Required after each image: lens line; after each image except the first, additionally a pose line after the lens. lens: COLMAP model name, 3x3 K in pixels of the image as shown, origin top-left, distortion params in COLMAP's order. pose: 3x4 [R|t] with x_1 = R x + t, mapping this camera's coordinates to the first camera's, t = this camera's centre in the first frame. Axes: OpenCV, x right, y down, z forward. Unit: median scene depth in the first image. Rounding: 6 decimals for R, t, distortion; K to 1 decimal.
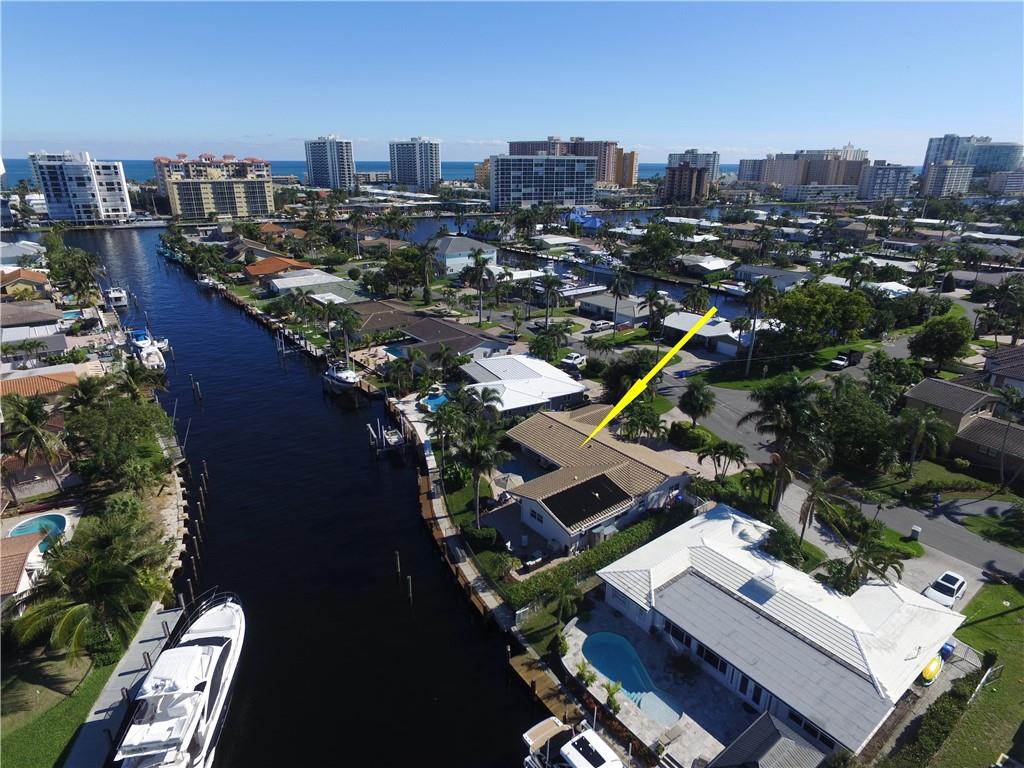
lens RADIAL K [[588.4, 0, 512.0], [0, 588.4, 384.0], [0, 0, 1]] dist [-0.015733, 0.015968]
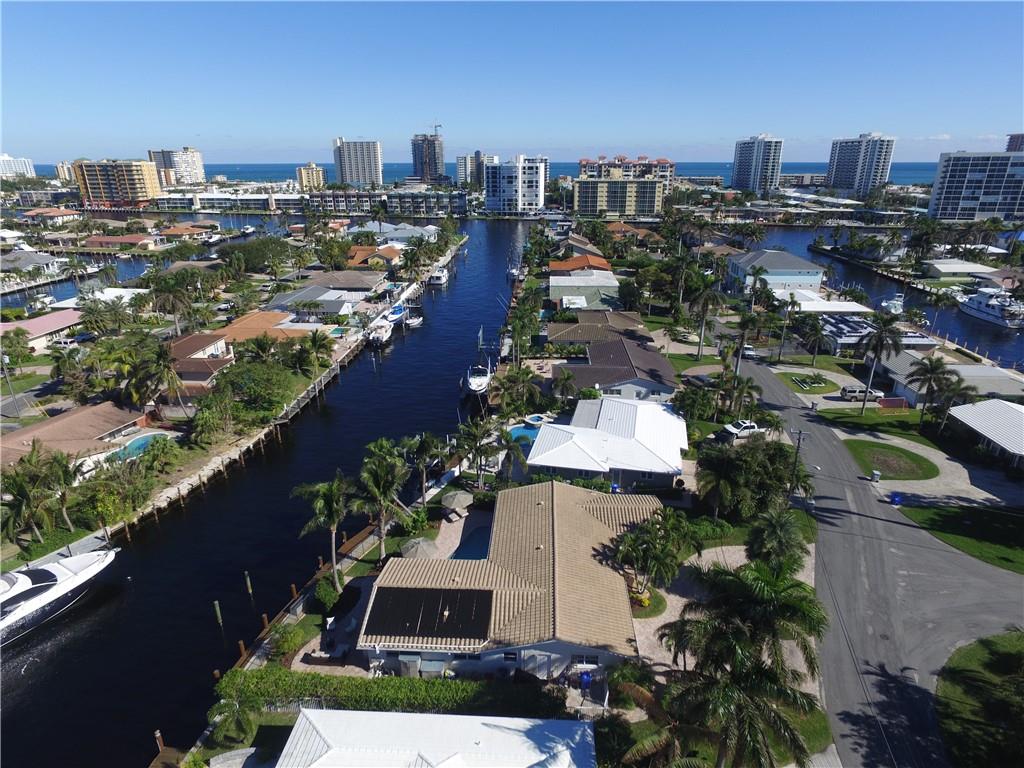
lens RADIAL K [[588.4, 0, 512.0], [0, 588.4, 384.0], [0, 0, 1]] dist [-0.015733, 0.015968]
pose [[0.763178, 0.221824, -0.606921, 0.095198], [-0.223075, 0.971933, 0.074725, -0.026069], [0.606462, 0.078360, 0.791242, 0.073675]]
